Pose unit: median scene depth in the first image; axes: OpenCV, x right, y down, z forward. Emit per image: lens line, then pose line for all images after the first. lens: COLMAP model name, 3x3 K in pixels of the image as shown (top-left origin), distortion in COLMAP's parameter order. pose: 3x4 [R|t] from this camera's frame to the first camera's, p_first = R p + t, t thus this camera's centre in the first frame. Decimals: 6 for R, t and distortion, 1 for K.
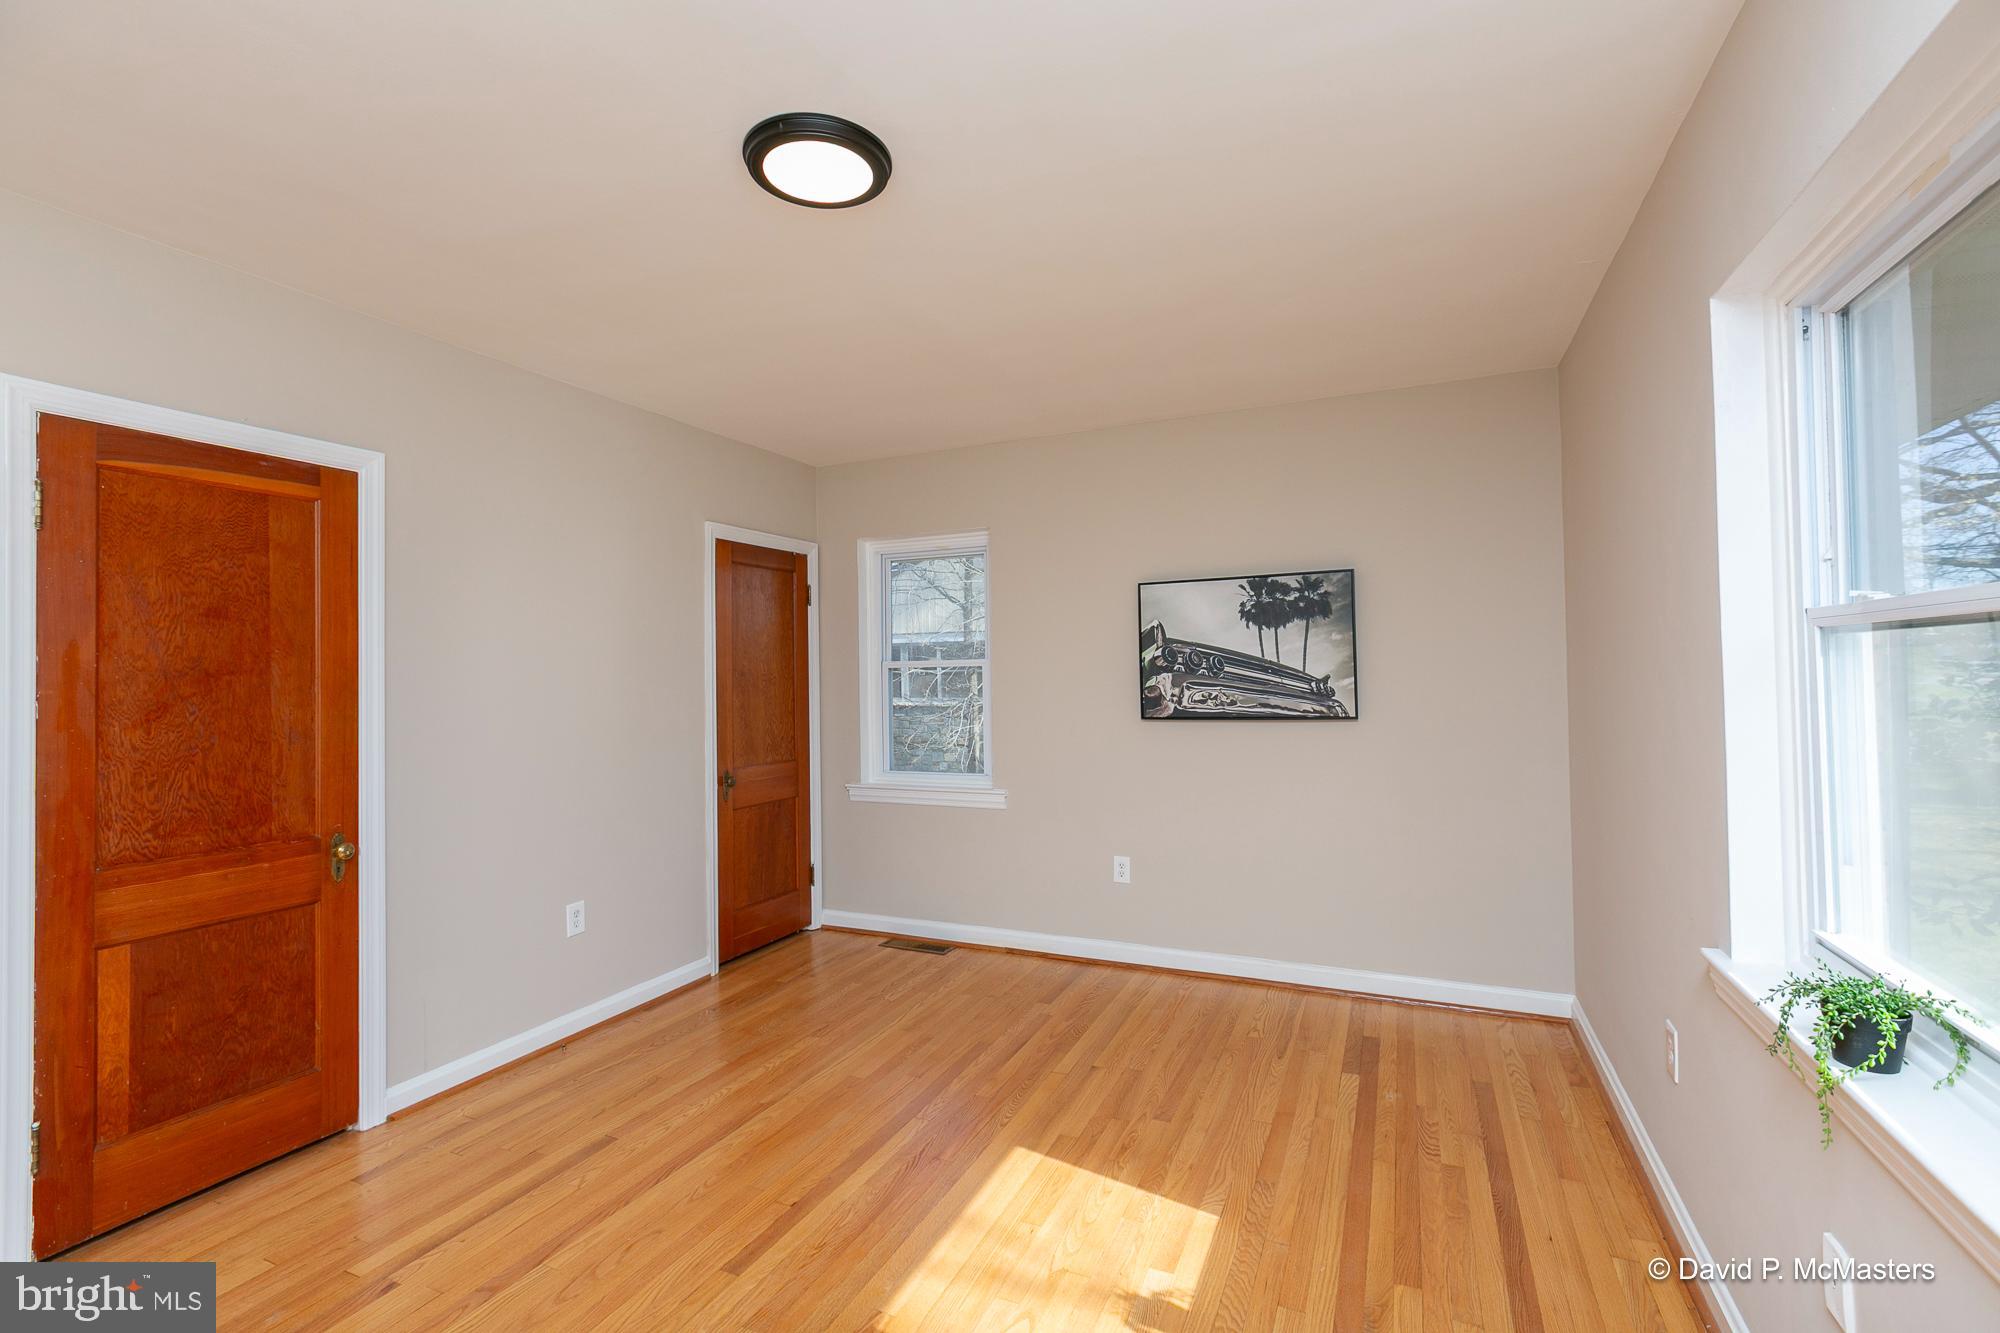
lens RADIAL K [[894.0, 0, 1004.9], [0, 894.0, 659.8], [0, 0, 1]] dist [0.001767, -0.001163]
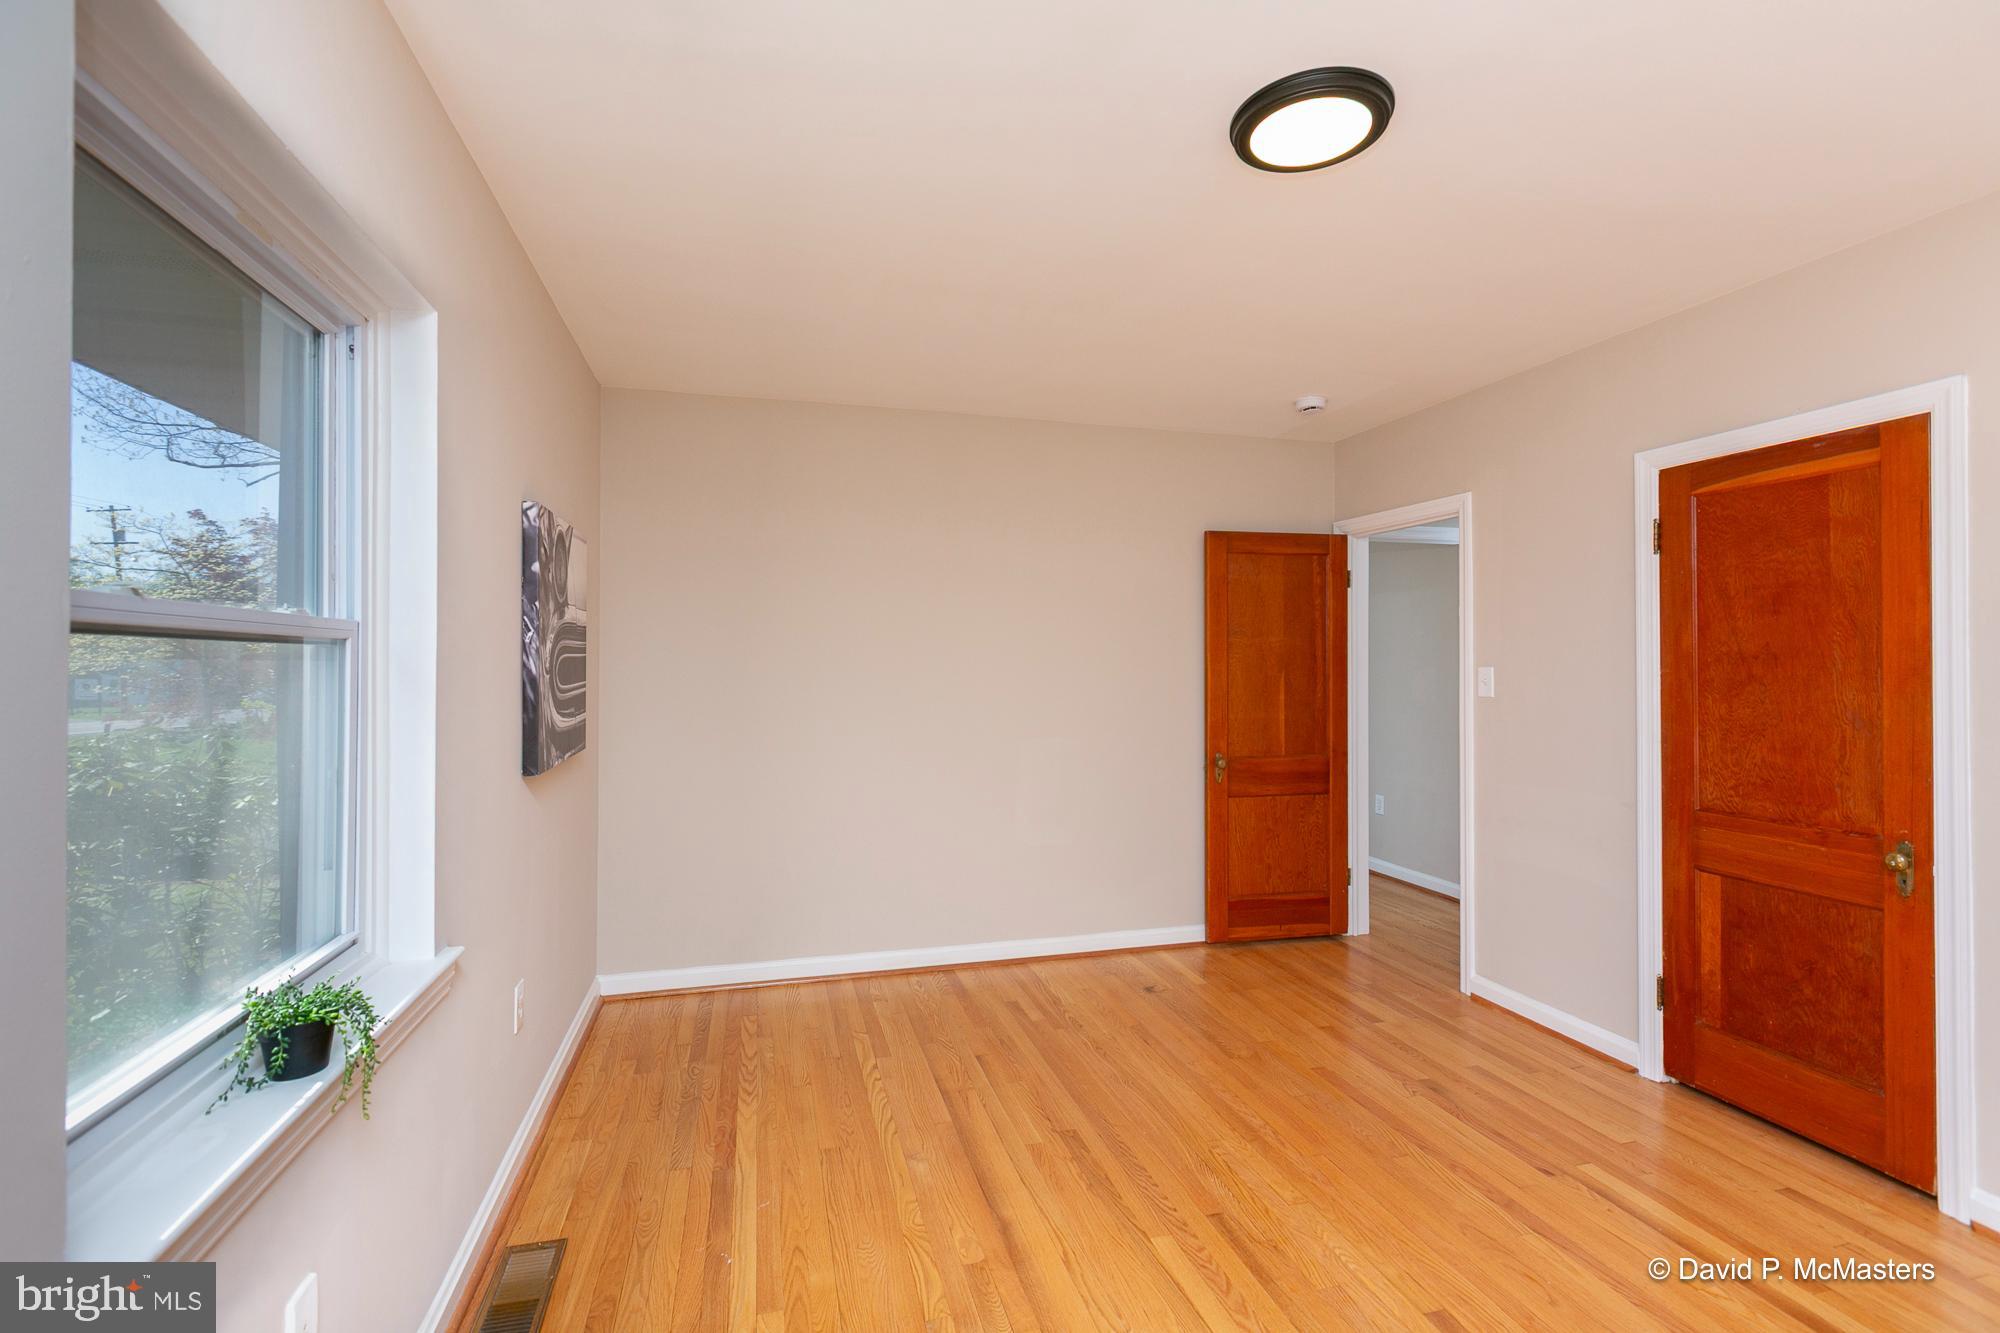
lens RADIAL K [[894.0, 0, 997.4], [0, 894.0, 655.7], [0, 0, 1]] dist [0.001767, -0.001163]
pose [[-0.774910, 0.008862, -0.632009, 0.349402], [0.022709, 0.999647, -0.013827, 0.005112], [0.631663, -0.025066, -0.774837, 0.816592]]
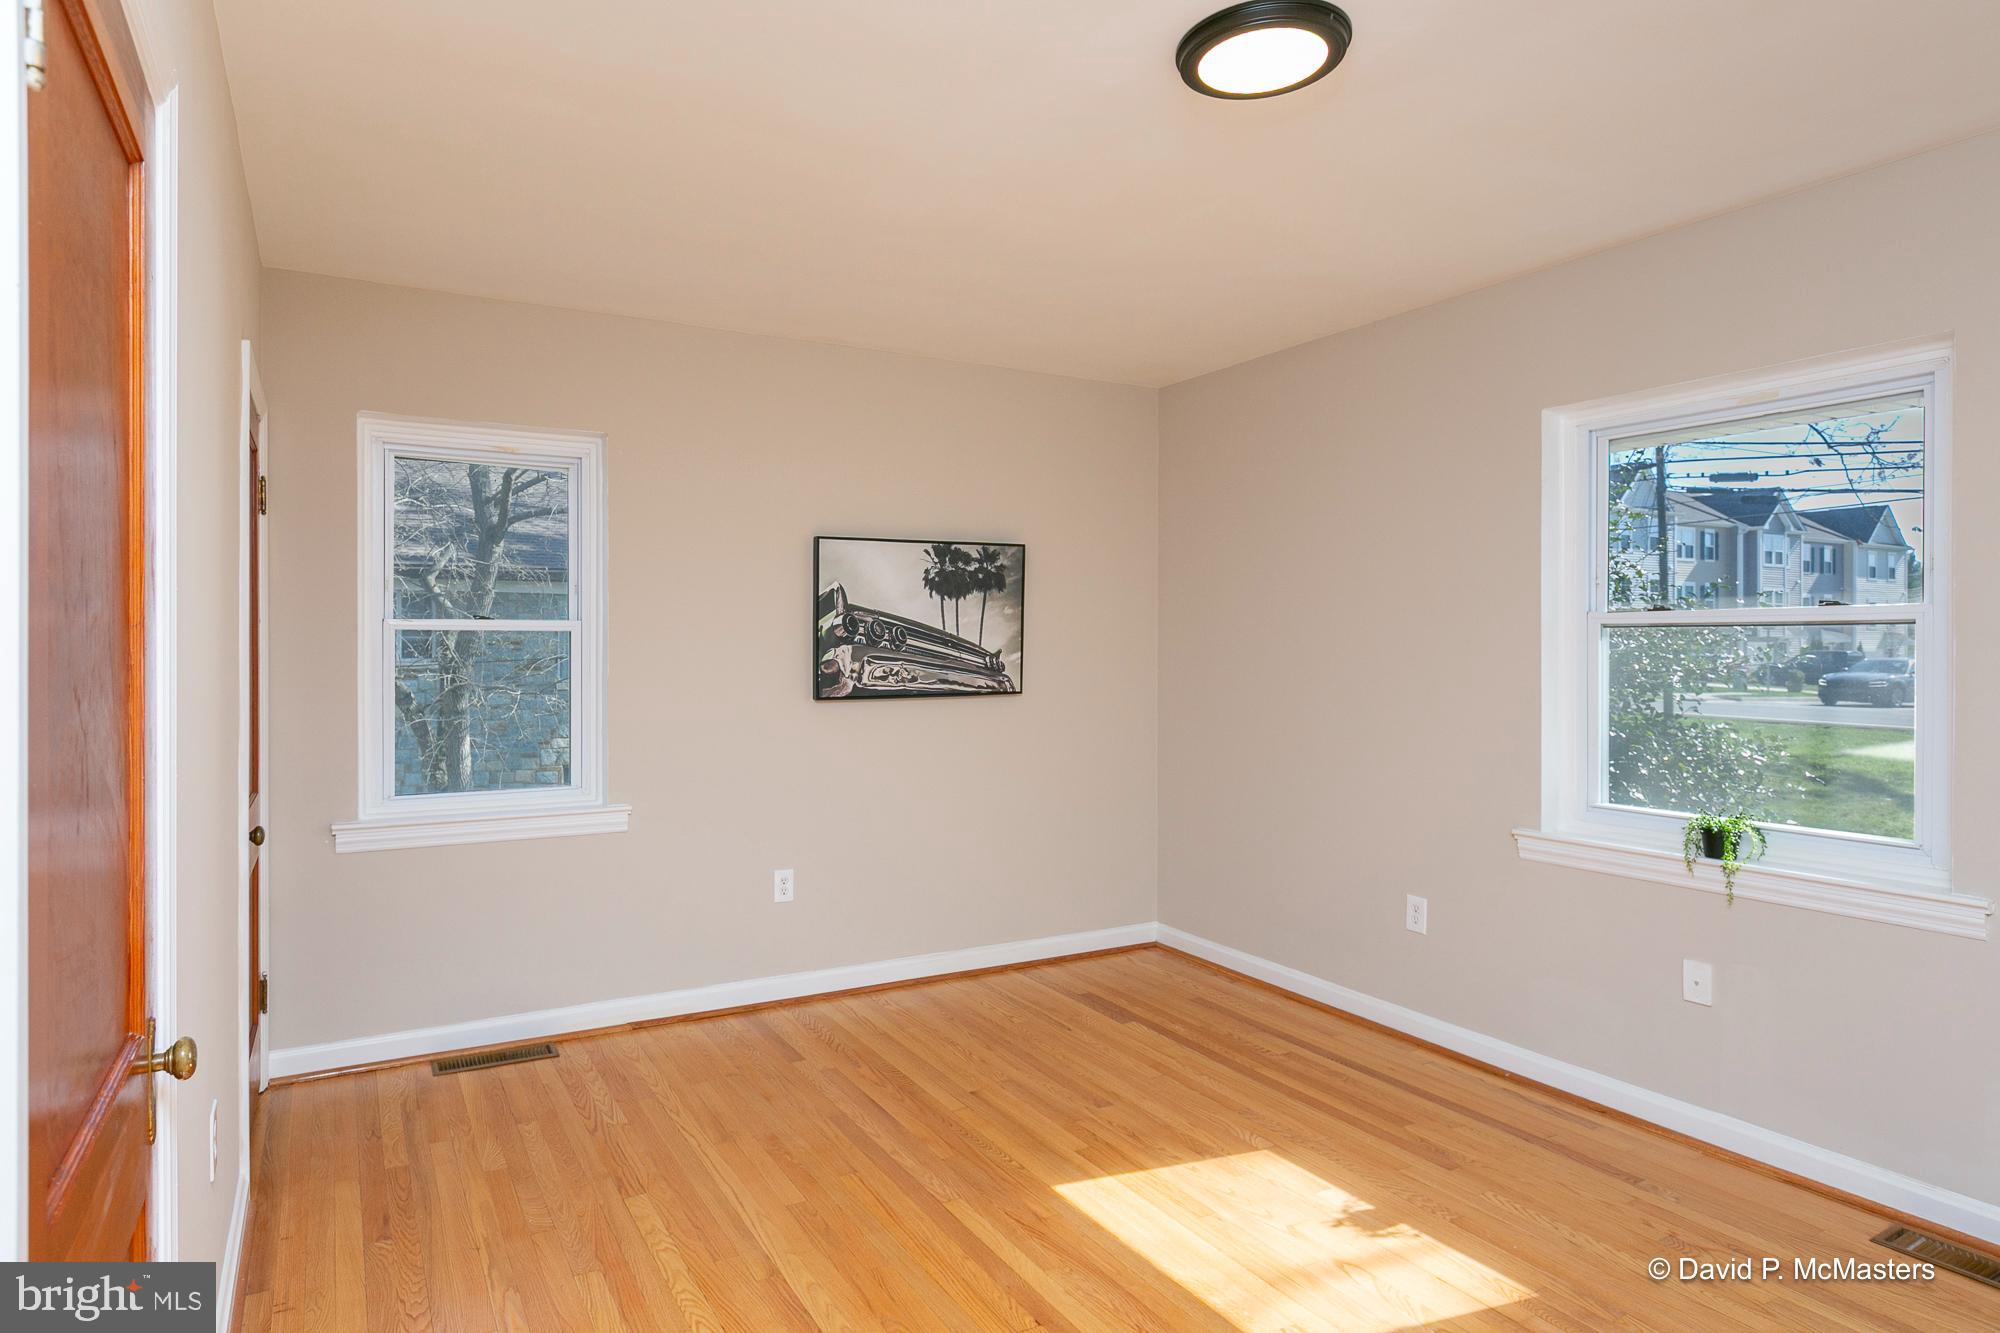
lens RADIAL K [[1087.3, 0, 1002.4], [0, 1087.3, 652.0], [0, 0, 1]] dist [0.004554, 0.000952]
pose [[0.605728, 0.010658, 0.795600, -0.664376], [-0.023679, 0.999709, 0.004636, 0.015855], [-0.795319, -0.021648, 0.605805, 0.305946]]
